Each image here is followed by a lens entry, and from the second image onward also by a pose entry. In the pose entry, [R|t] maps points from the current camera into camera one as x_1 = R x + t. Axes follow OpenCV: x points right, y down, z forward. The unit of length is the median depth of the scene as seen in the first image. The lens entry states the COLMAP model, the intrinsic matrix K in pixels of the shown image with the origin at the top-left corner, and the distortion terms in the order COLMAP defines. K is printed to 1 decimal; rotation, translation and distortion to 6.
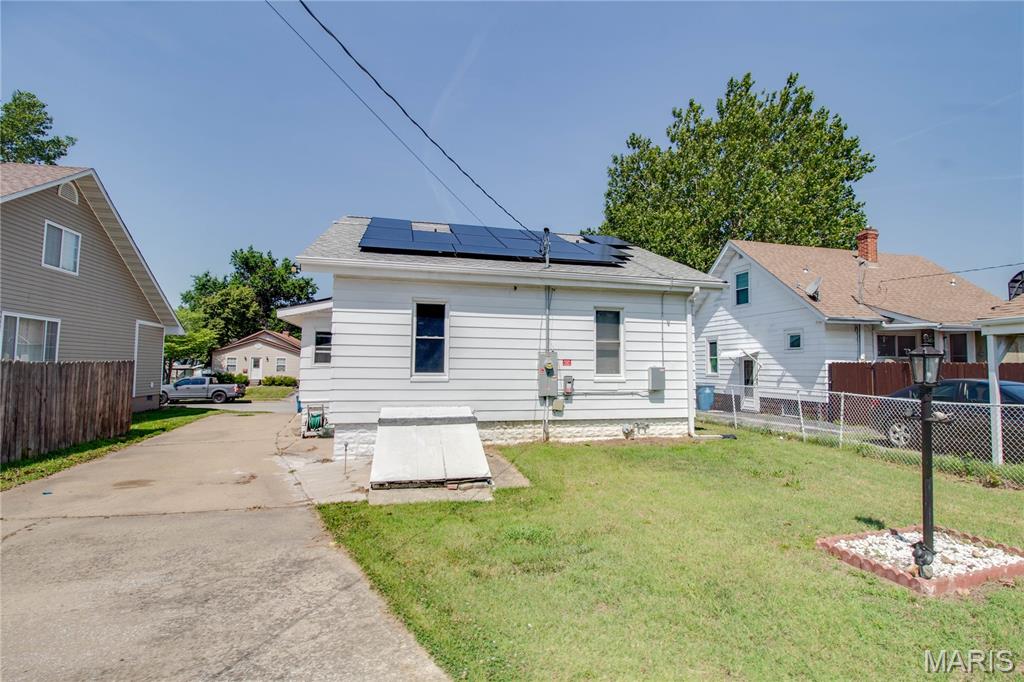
lens RADIAL K [[470.0, 0, 518.0], [0, 470.0, 340.4], [0, 0, 1]] dist [-0.015680, -0.002637]
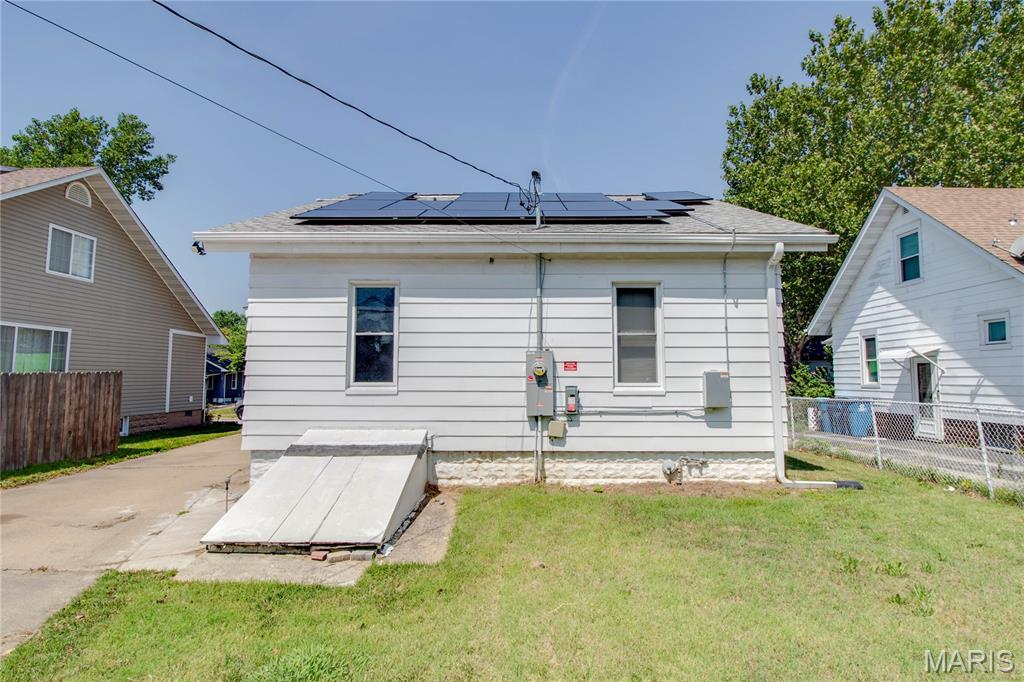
lens RADIAL K [[545.5, 0, 510.0], [0, 545.5, 328.3], [0, 0, 1]] dist [-0.007312, -0.006268]
pose [[0.971180, -0.029374, -0.236531, 0.199973], [0.020819, 0.999038, -0.038586, 0.020806], [0.237437, 0.032550, 0.970857, 0.208535]]
